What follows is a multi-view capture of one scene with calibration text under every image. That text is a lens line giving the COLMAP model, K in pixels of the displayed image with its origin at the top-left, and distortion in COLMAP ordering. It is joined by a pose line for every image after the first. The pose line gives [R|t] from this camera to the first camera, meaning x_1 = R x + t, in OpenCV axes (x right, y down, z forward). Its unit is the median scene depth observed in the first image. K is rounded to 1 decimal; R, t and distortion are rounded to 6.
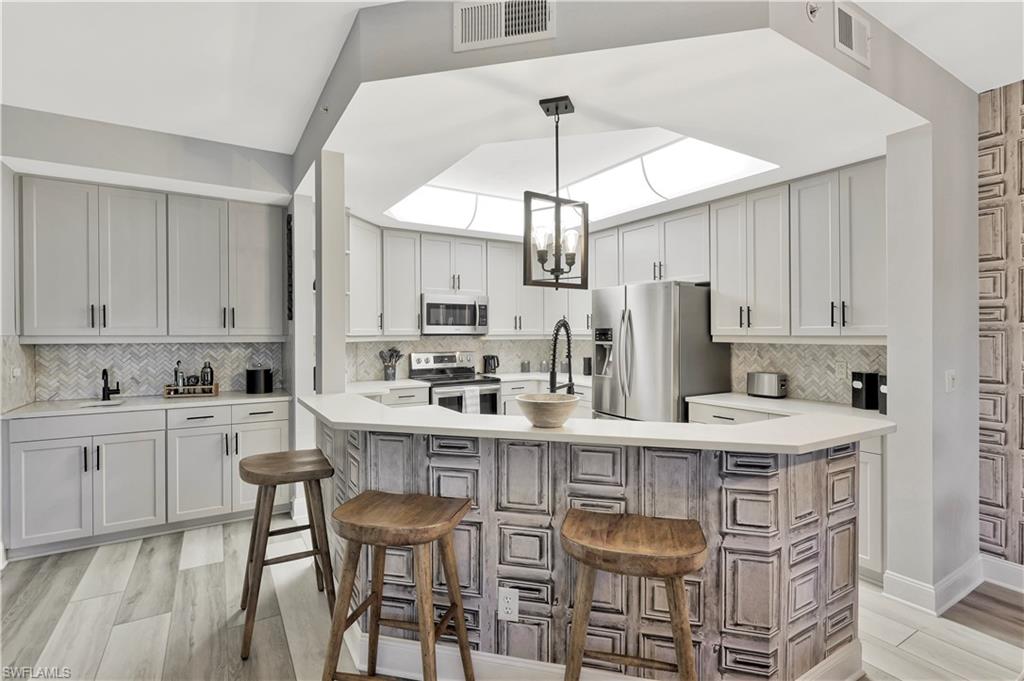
lens RADIAL K [[484.3, 0, 510.1], [0, 484.3, 337.0], [0, 0, 1]] dist [-0.009086, 0.000685]
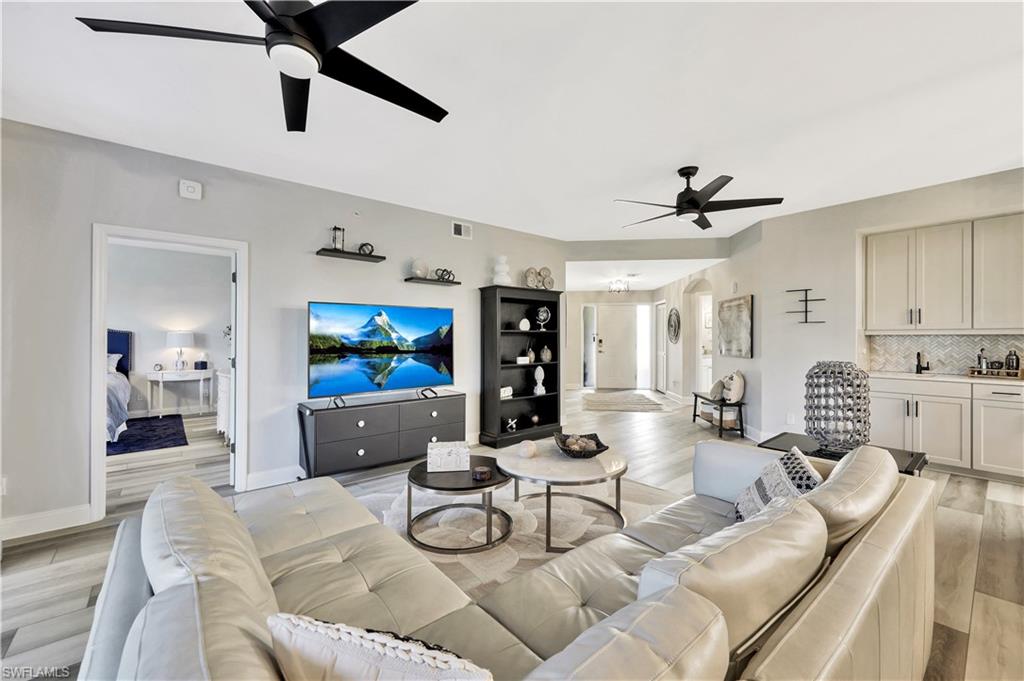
lens RADIAL K [[412.6, 0, 509.4], [0, 412.6, 338.2], [0, 0, 1]] dist [0.000678, -0.000320]
pose [[0.143675, 0.002977, -0.989621, 0.219116], [-0.004389, 0.999988, 0.002370, 0.025534], [0.989615, 0.004003, 0.143686, -0.405880]]
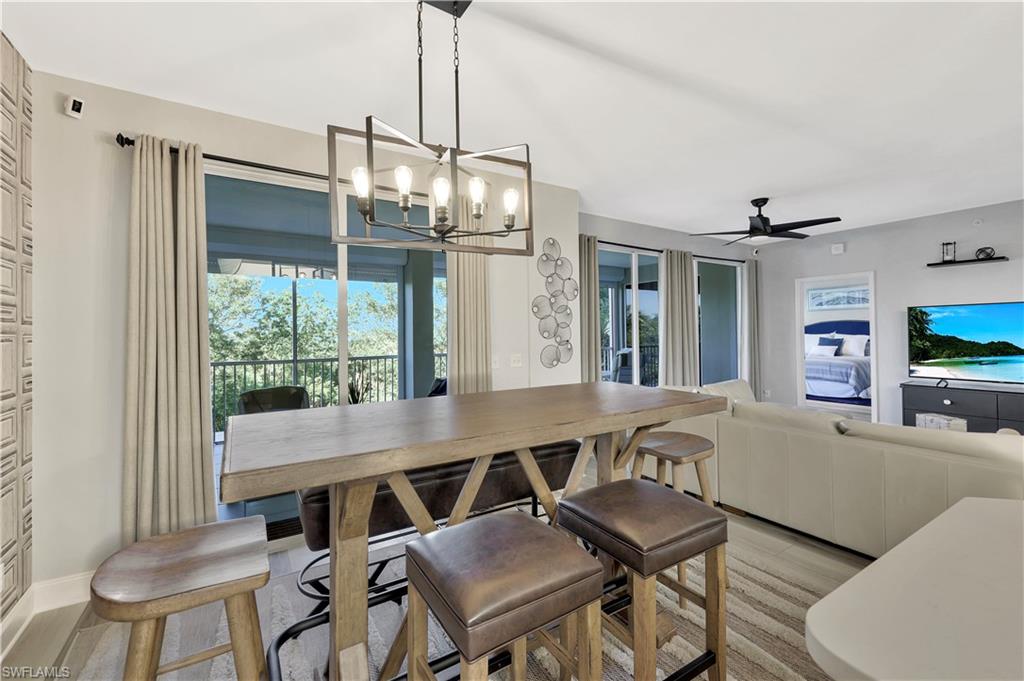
lens RADIAL K [[412.6, 0, 503.9], [0, 412.6, 330.5], [0, 0, 1]] dist [0.000678, -0.000320]
pose [[-0.999604, 0.016179, -0.023044, 0.561768], [0.016093, 0.999863, 0.003910, -0.007861], [0.023105, 0.003538, -0.999727, 0.638512]]
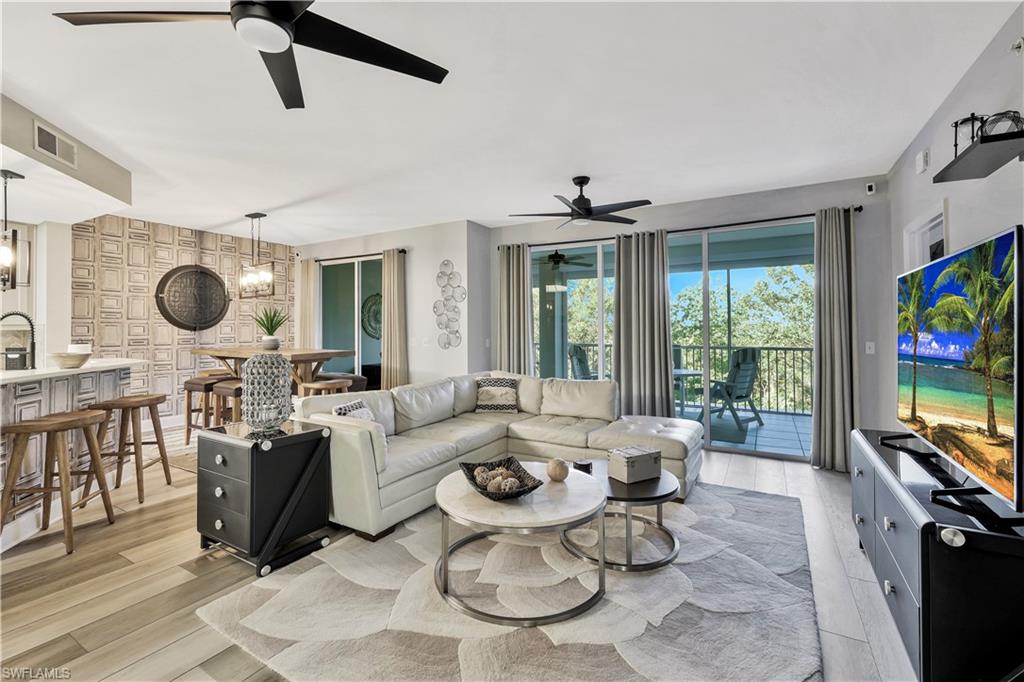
lens RADIAL K [[441.0, 0, 507.1], [0, 441.0, 325.4], [0, 0, 1]] dist [-0.012675, -0.000273]
pose [[-0.486625, 0.010400, 0.873549, -1.188872], [0.007508, 0.999942, -0.007722, 0.020608], [-0.873578, 0.002801, -0.486675, 0.167060]]
